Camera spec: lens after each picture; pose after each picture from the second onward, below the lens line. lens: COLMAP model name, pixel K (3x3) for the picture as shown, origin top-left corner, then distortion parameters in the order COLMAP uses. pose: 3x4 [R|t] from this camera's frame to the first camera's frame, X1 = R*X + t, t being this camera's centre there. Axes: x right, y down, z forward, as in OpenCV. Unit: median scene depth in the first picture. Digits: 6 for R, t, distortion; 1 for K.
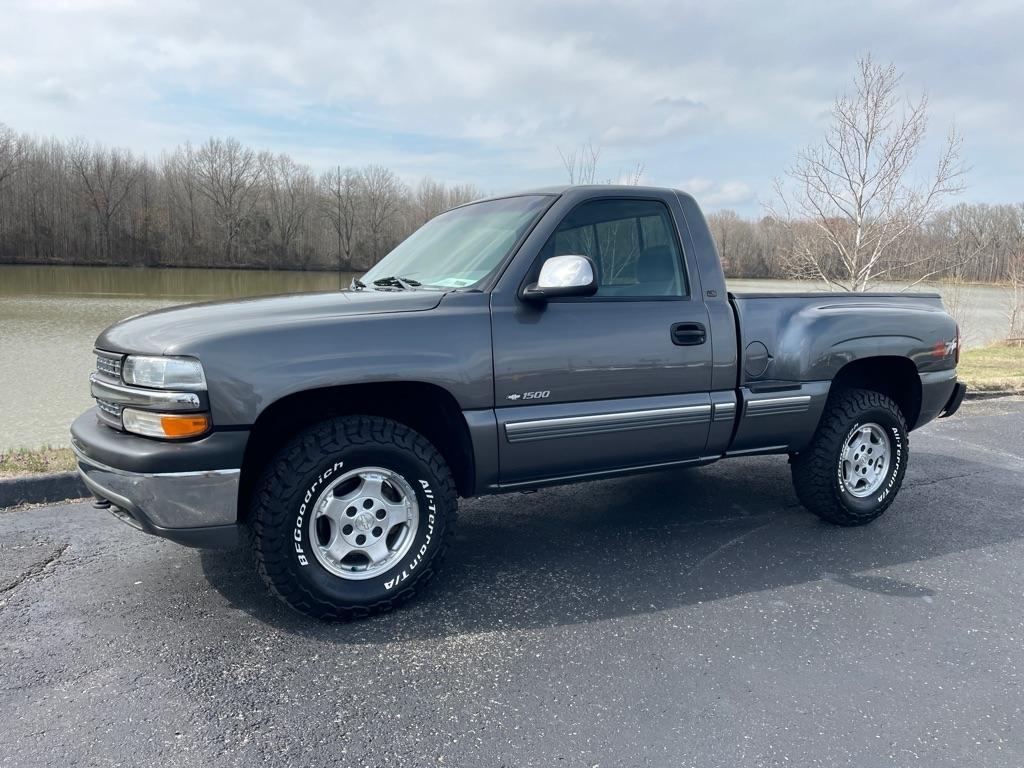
lens RADIAL K [[772.2, 0, 518.3], [0, 772.2, 389.1], [0, 0, 1]] dist [0.093233, -0.117092]
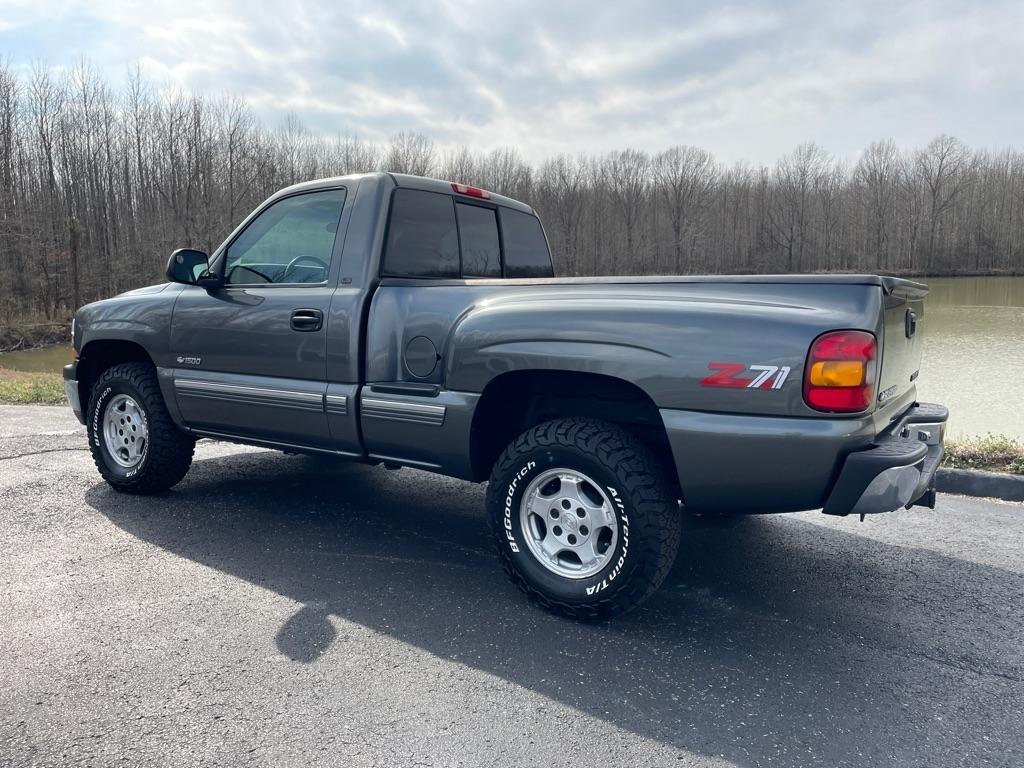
lens RADIAL K [[770.3, 0, 513.6], [0, 770.3, 378.4], [0, 0, 1]] dist [0.090664, -0.107693]
pose [[0.442384, 0.089437, -0.892355, 1.306616], [-0.114486, 0.992506, 0.042718, -0.073754], [0.889488, 0.083264, 0.449308, 0.836879]]
